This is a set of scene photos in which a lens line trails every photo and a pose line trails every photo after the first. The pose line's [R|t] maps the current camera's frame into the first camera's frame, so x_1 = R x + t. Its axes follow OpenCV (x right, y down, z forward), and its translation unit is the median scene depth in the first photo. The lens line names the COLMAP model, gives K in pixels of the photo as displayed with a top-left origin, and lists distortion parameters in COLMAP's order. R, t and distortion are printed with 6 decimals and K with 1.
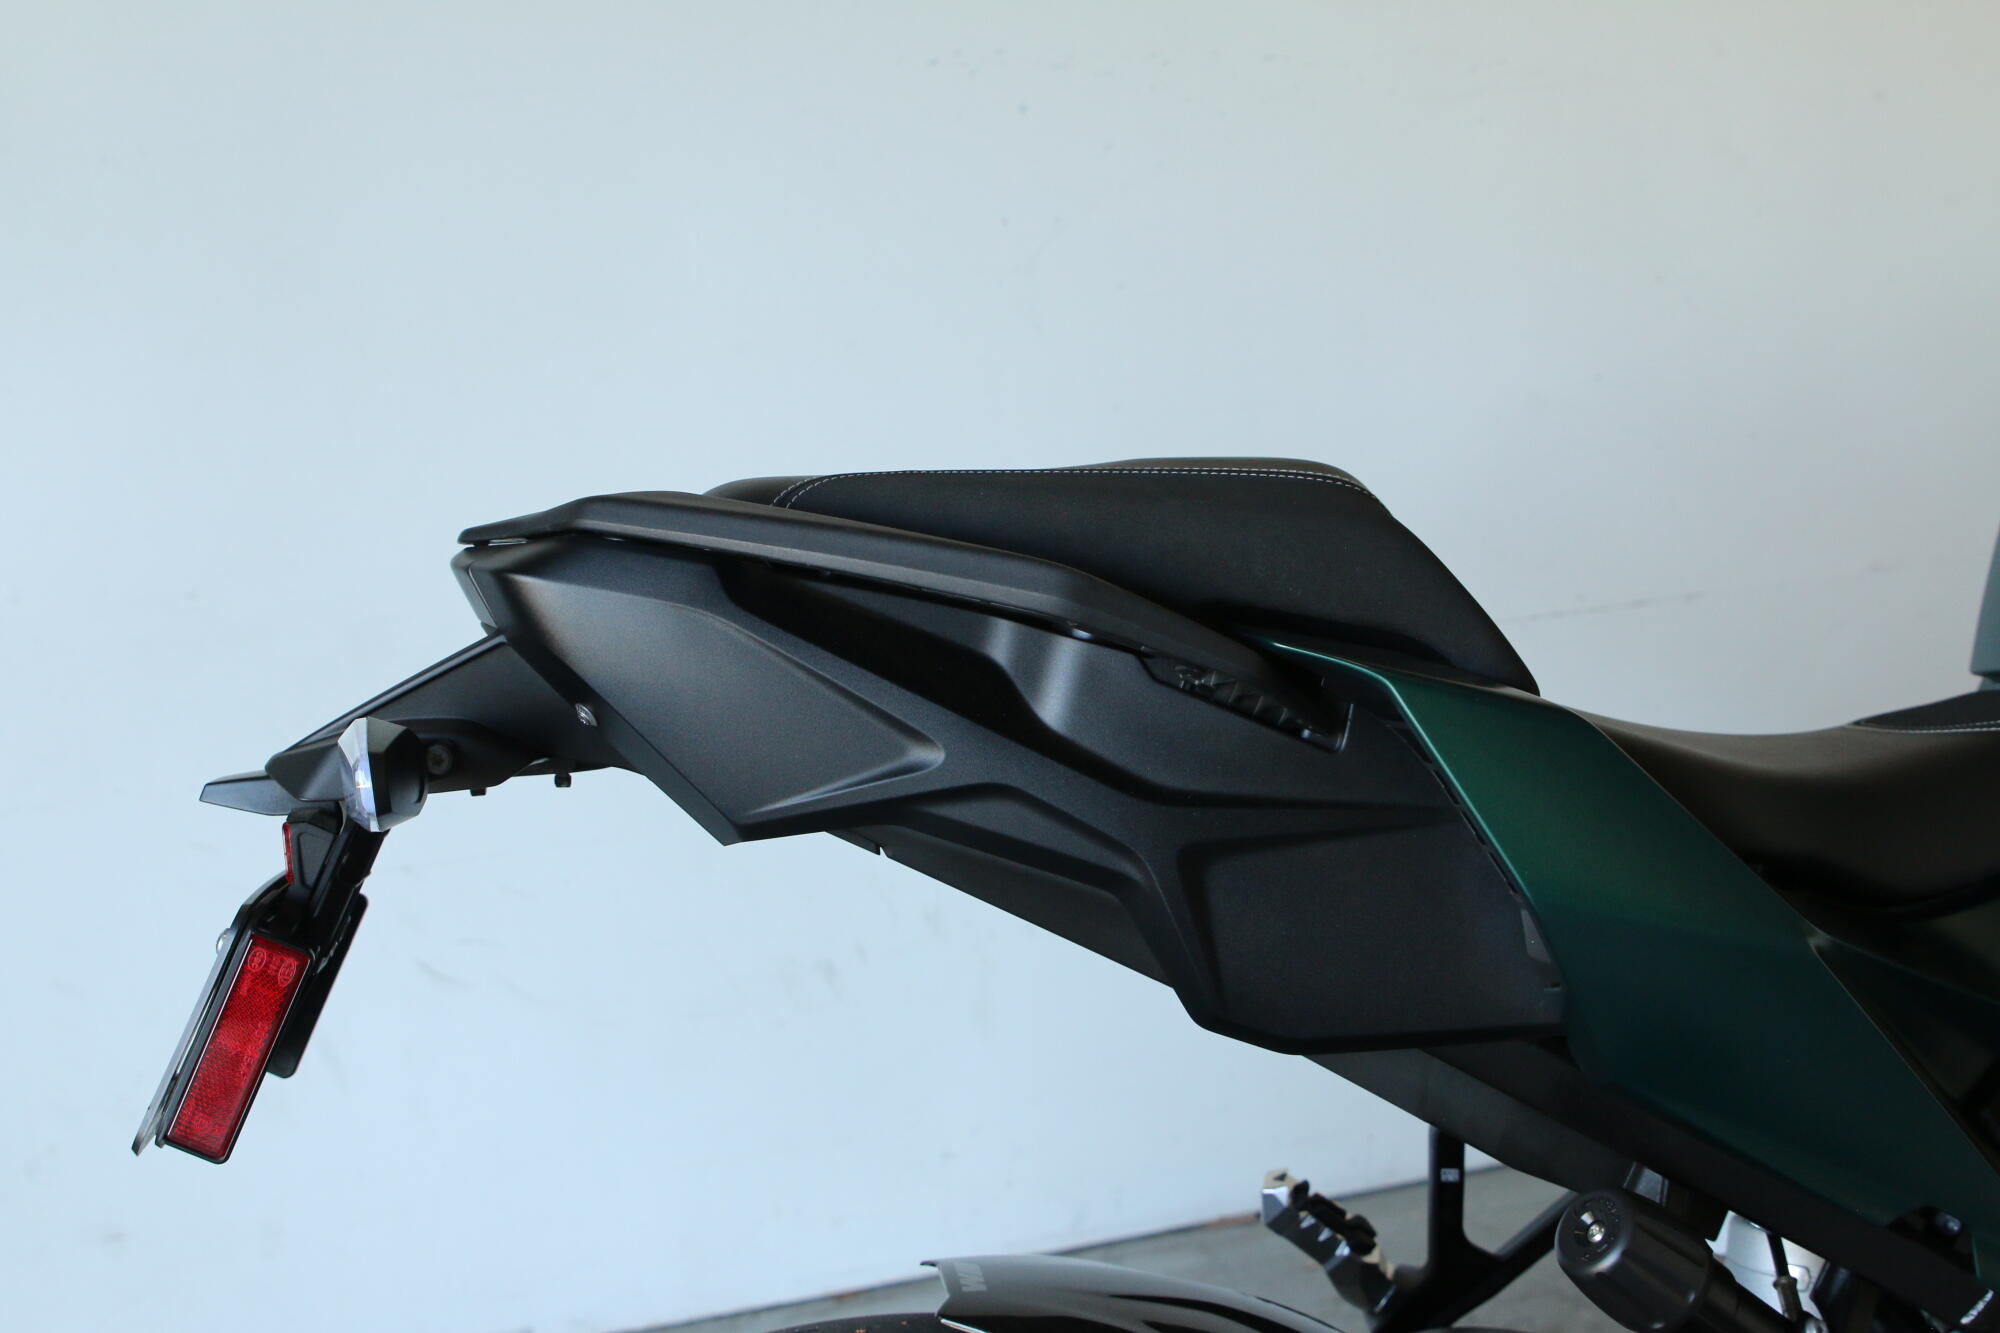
lens RADIAL K [[2522.9, 0, 1000.0], [0, 2522.9, 666.5], [0, 0, 1]] dist [-0.099313, 0.081181]
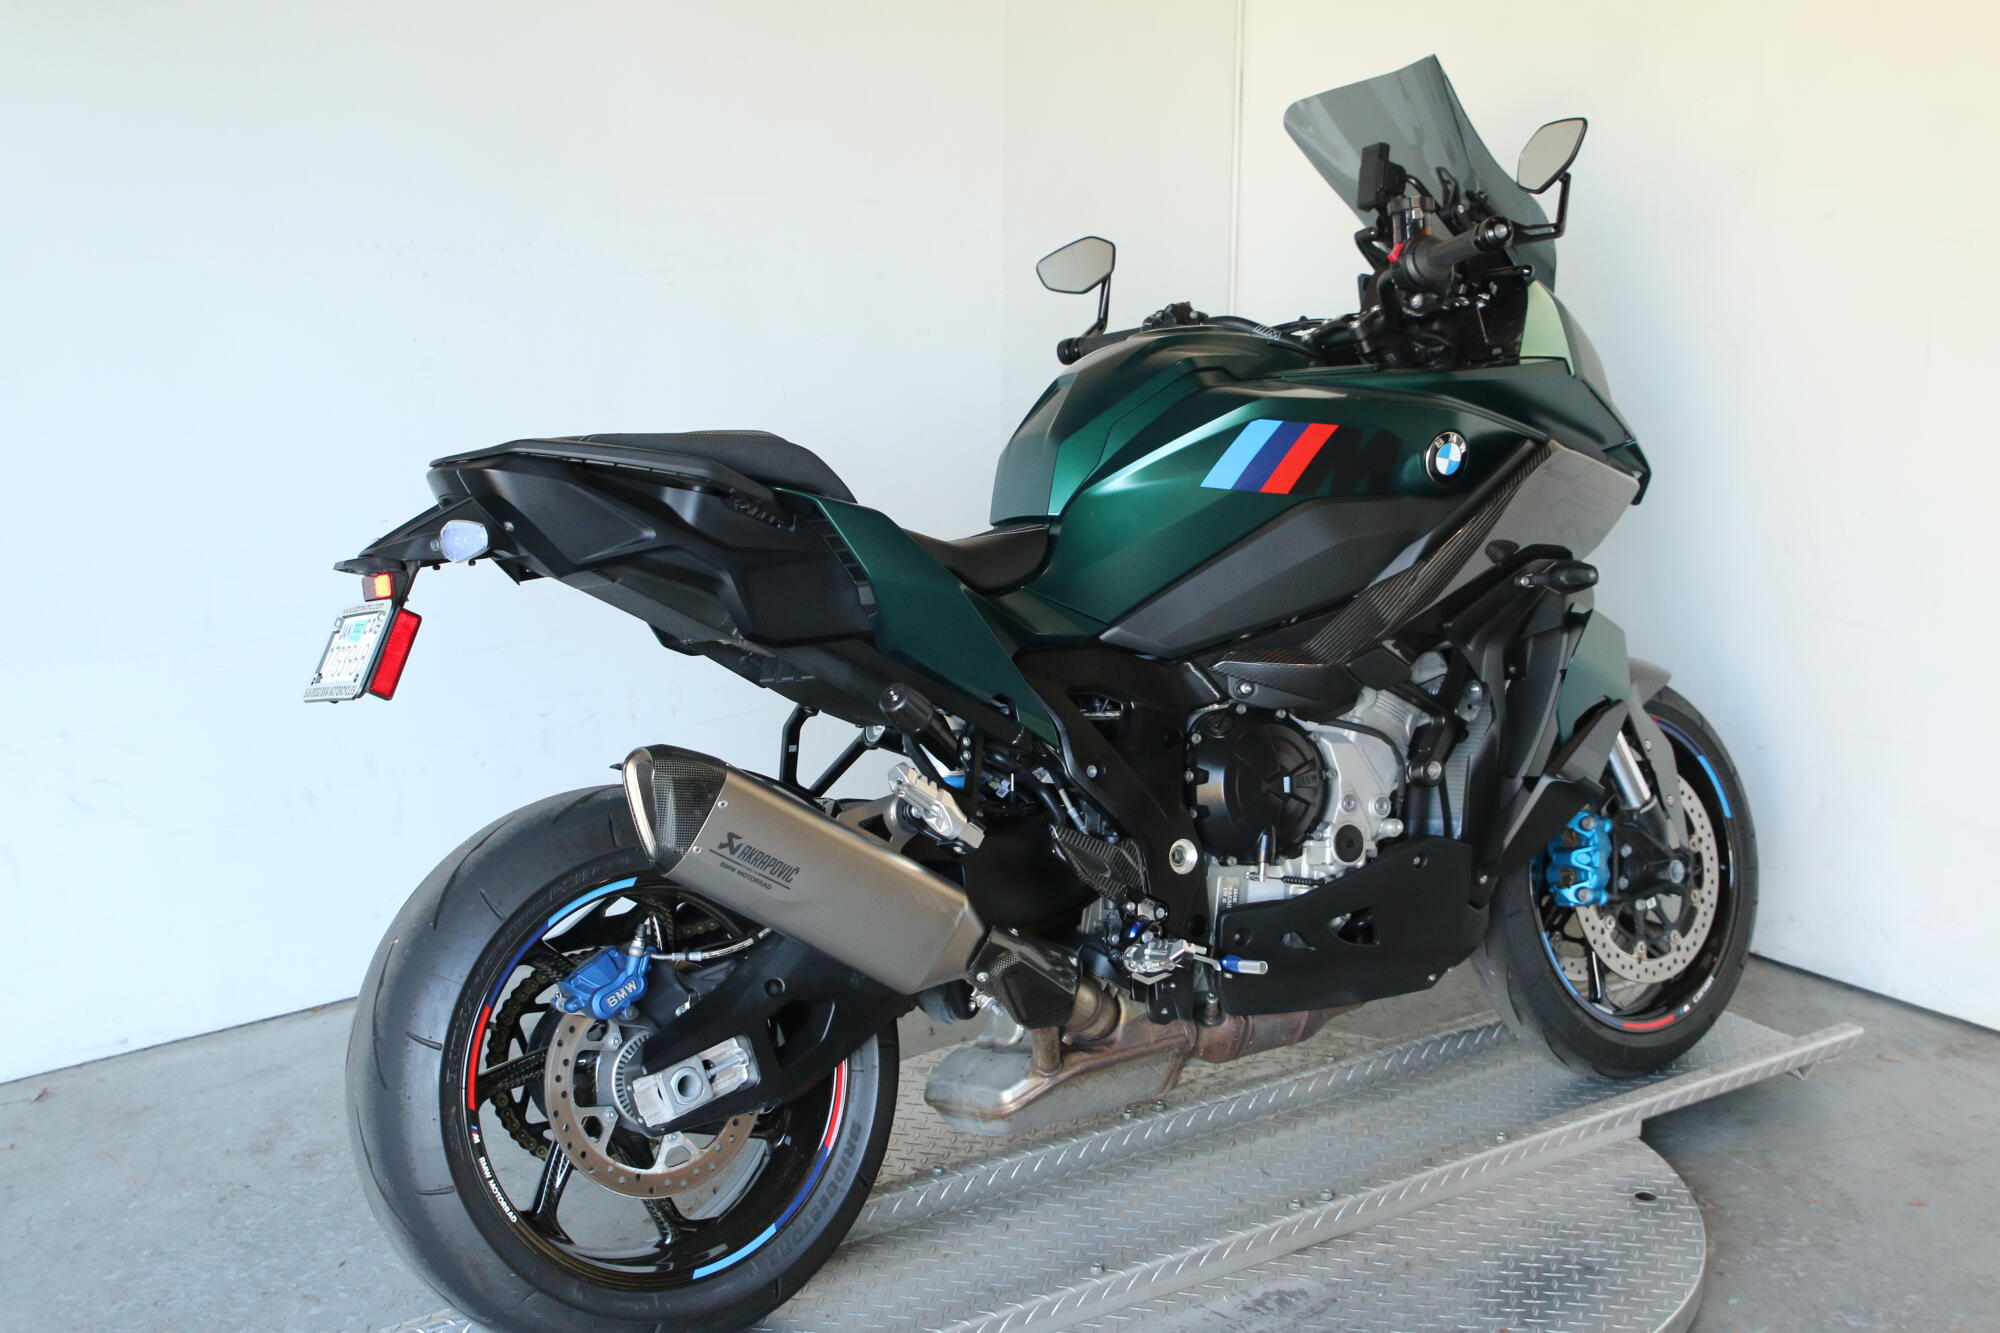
lens RADIAL K [[2551.4, 0, 1000.0], [0, 2551.4, 666.5], [0, 0, 1]] dist [-0.087661, 0.092469]
pose [[0.904533, -0.037083, 0.424787, -0.788356], [0.059828, 0.997394, -0.040326, 0.286620], [-0.422185, 0.061891, 0.904395, -1.486653]]
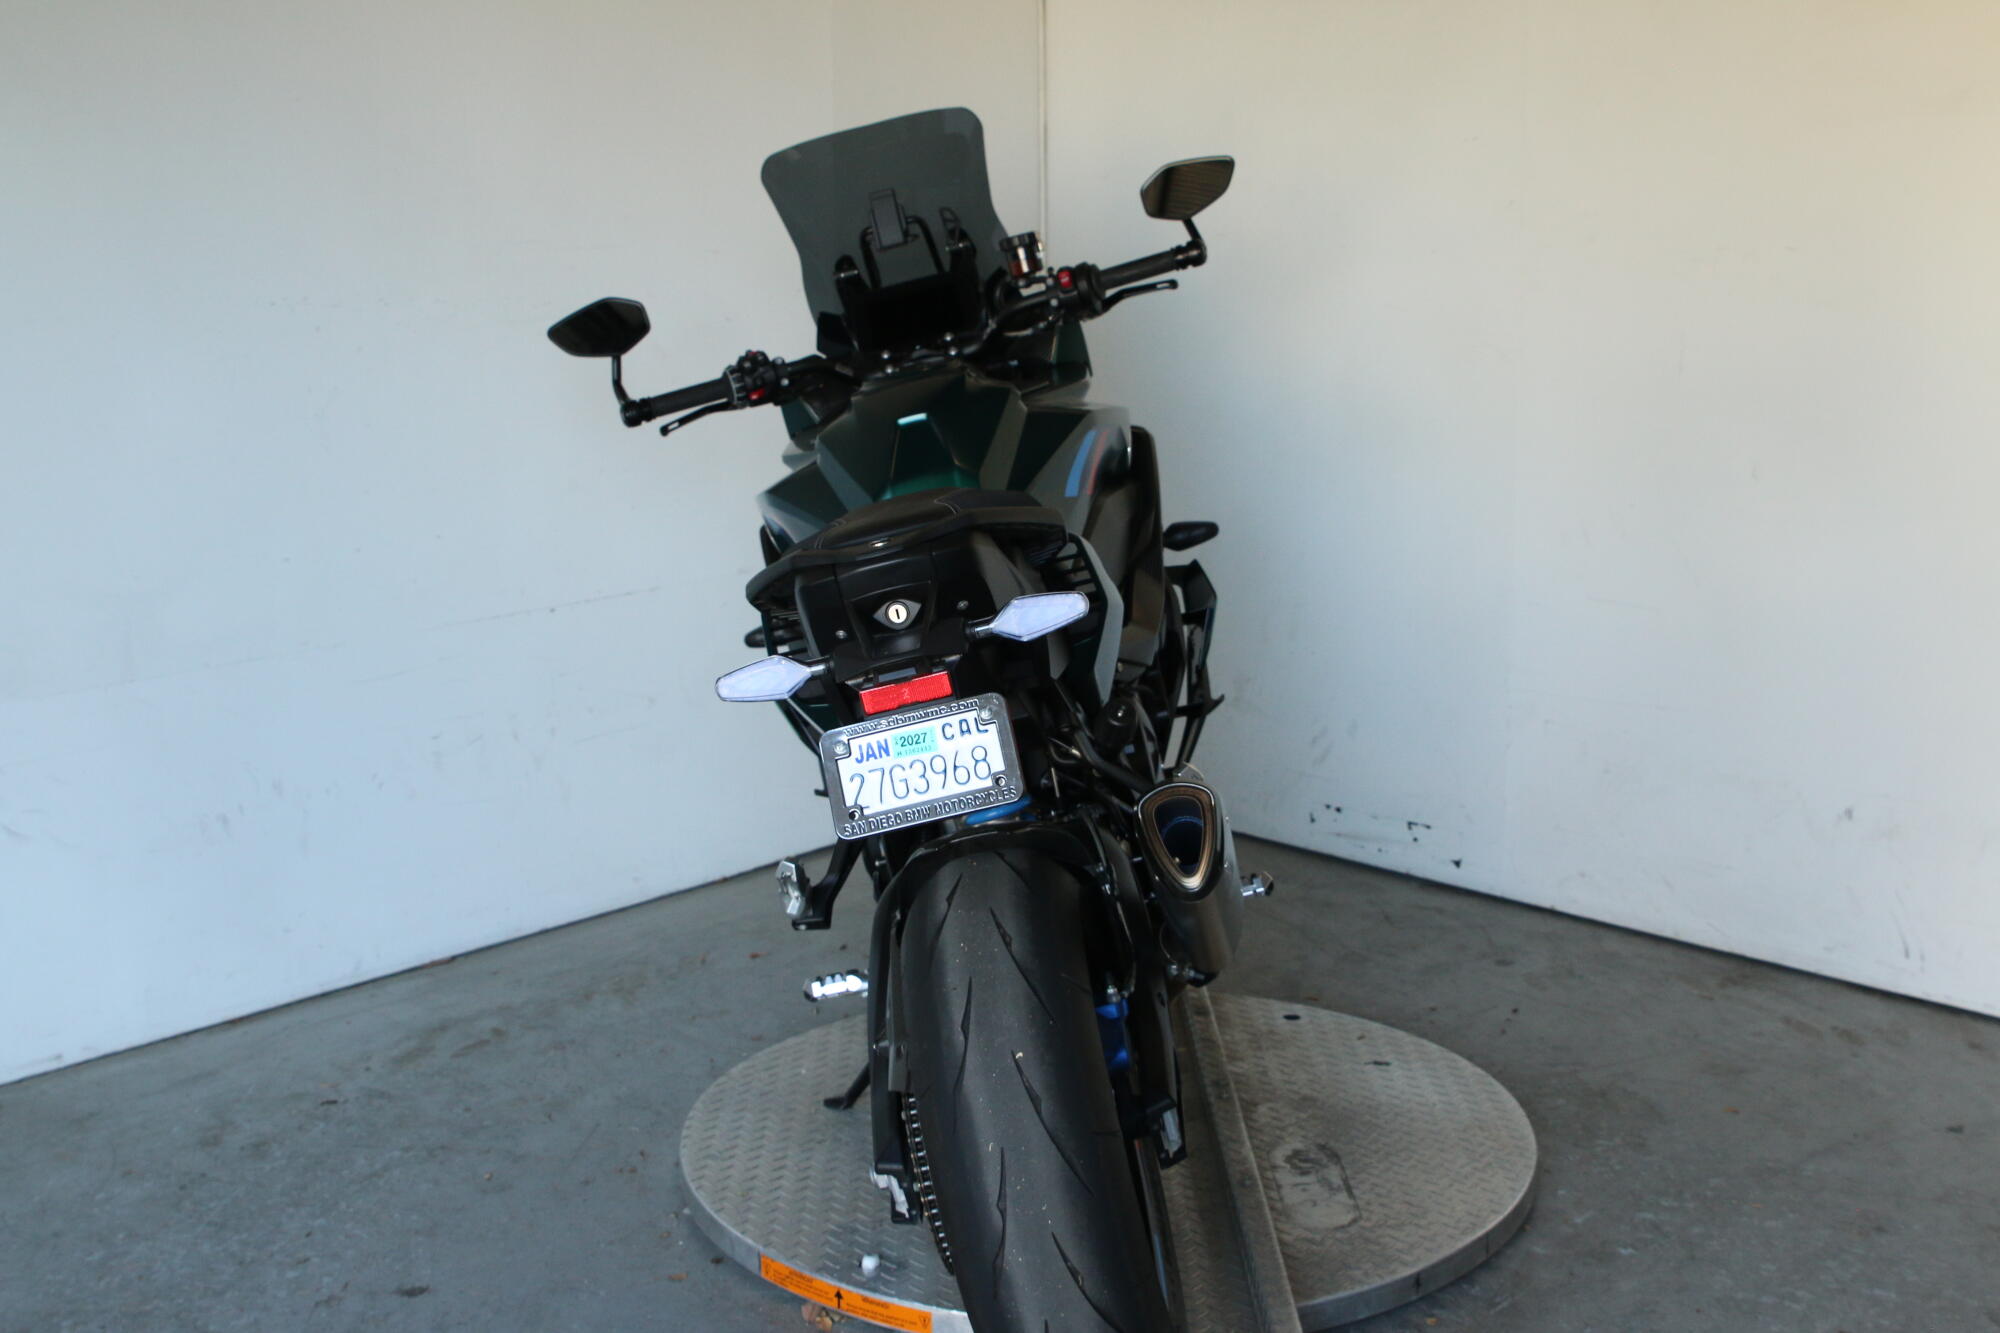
lens RADIAL K [[2551.4, 0, 1000.0], [0, 2551.4, 666.5], [0, 0, 1]] dist [-0.087661, 0.092469]
pose [[0.856915, -0.062276, 0.511683, -1.092068], [0.104646, 0.993021, -0.054392, 0.367609], [-0.504724, 0.100155, 0.857451, -1.703697]]
